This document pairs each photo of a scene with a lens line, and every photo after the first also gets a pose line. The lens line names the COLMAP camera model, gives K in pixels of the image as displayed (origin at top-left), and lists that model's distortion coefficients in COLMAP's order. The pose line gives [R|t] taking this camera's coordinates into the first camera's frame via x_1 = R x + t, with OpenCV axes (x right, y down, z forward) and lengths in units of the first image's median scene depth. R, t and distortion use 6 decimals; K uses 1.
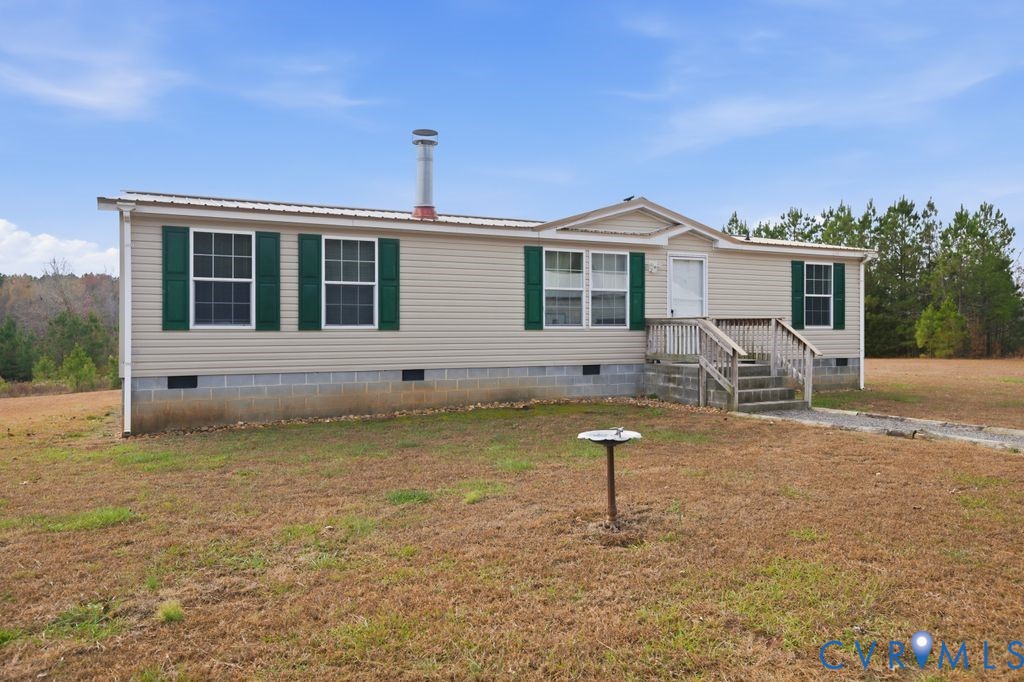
lens RADIAL K [[701.0, 0, 511.4], [0, 701.0, 329.8], [0, 0, 1]] dist [0.005533, 0.001634]
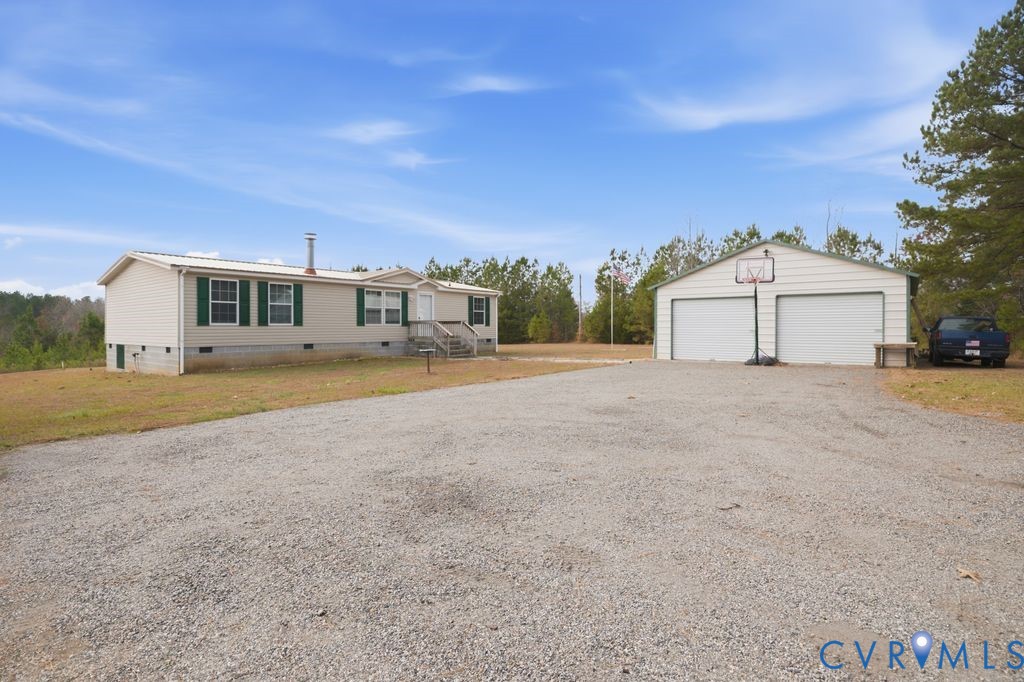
lens RADIAL K [[508.3, 0, 513.8], [0, 508.3, 333.8], [0, 0, 1]] dist [-0.029401, -0.001630]
pose [[0.888668, -0.007908, 0.458482, -0.269949], [0.004763, 0.999957, 0.008016, 0.014564], [-0.458526, -0.004939, 0.888667, -0.636496]]
